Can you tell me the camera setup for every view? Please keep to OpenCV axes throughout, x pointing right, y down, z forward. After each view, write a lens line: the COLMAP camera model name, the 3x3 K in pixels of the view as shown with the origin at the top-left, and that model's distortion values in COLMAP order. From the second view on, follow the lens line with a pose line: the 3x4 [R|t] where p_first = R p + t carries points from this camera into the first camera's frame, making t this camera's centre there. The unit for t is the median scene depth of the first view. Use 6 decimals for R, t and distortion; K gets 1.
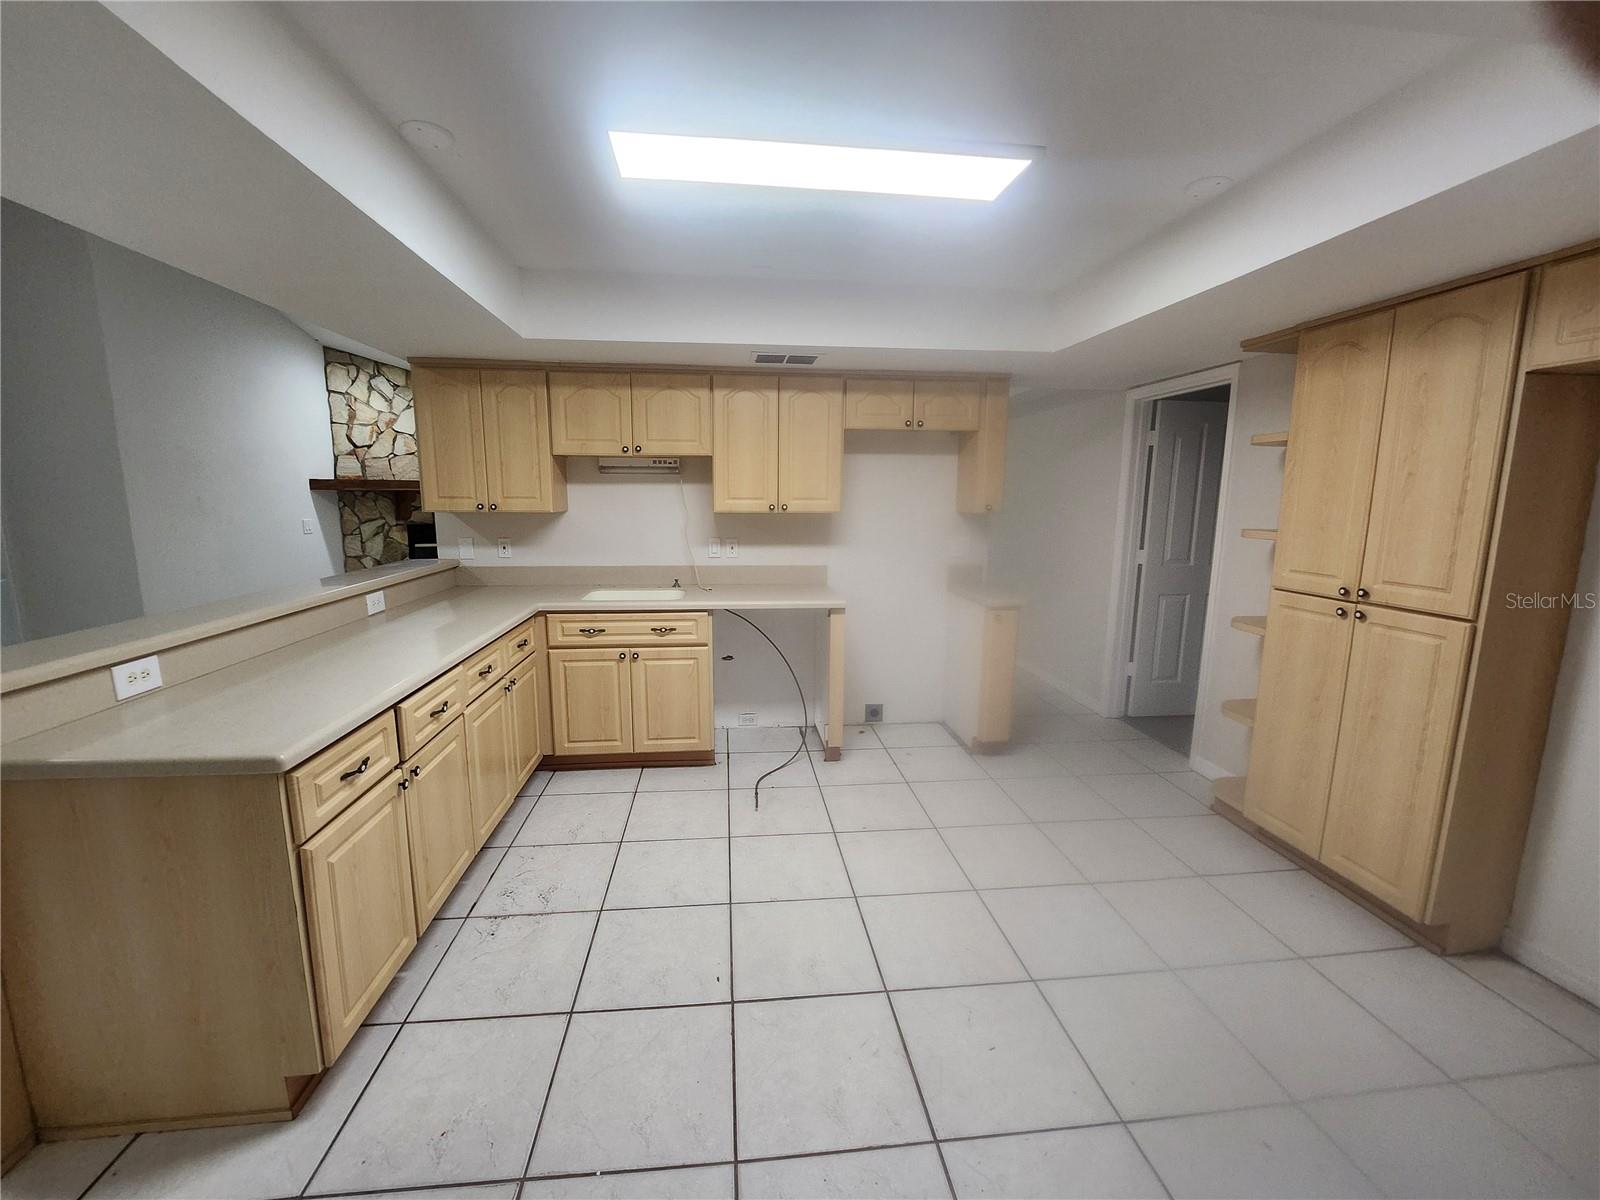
lens RADIAL K [[644.5, 0, 797.7], [0, 644.5, 597.8], [0, 0, 1]] dist [-0.013097, 0.000147]
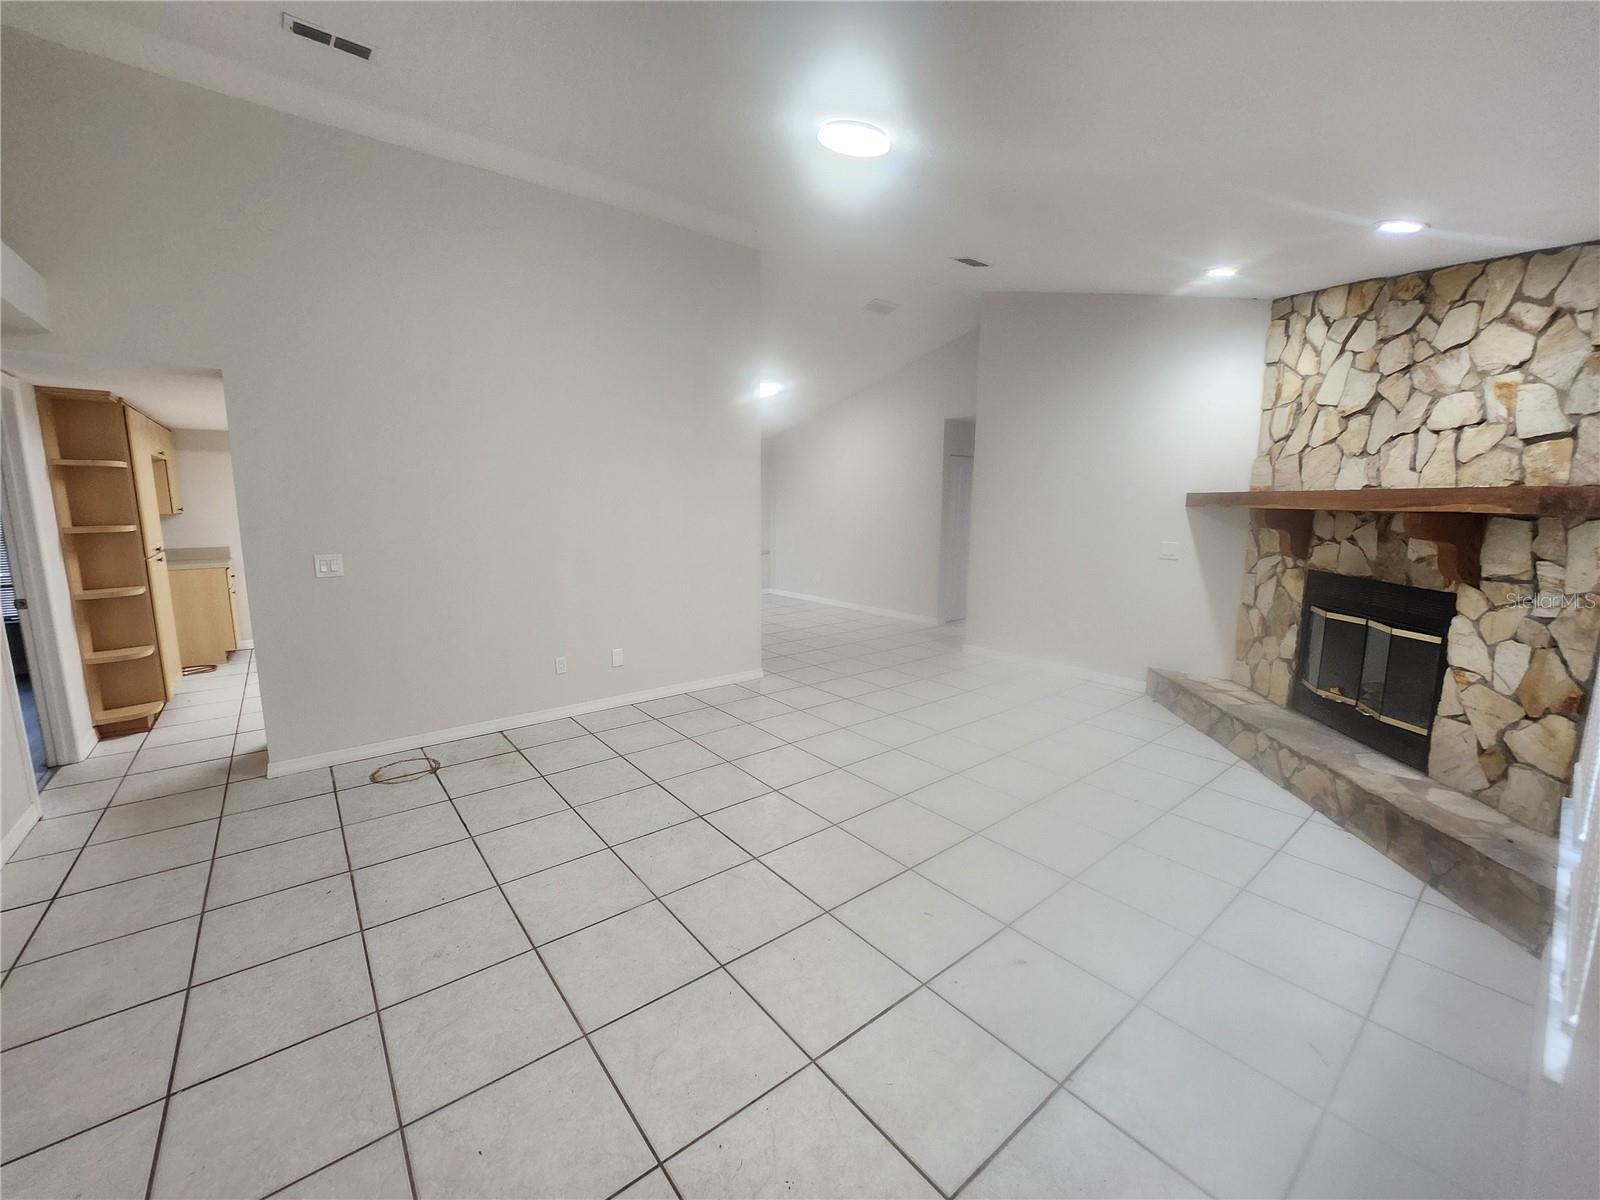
lens RADIAL K [[644.5, 0, 799.9], [0, 644.5, 602.4], [0, 0, 1]] dist [-0.013097, 0.000147]
pose [[-0.843296, 0.076007, -0.532047, 0.076668], [-0.088451, 0.956823, 0.276885, -0.209954], [0.530120, 0.280557, -0.800163, 1.267174]]
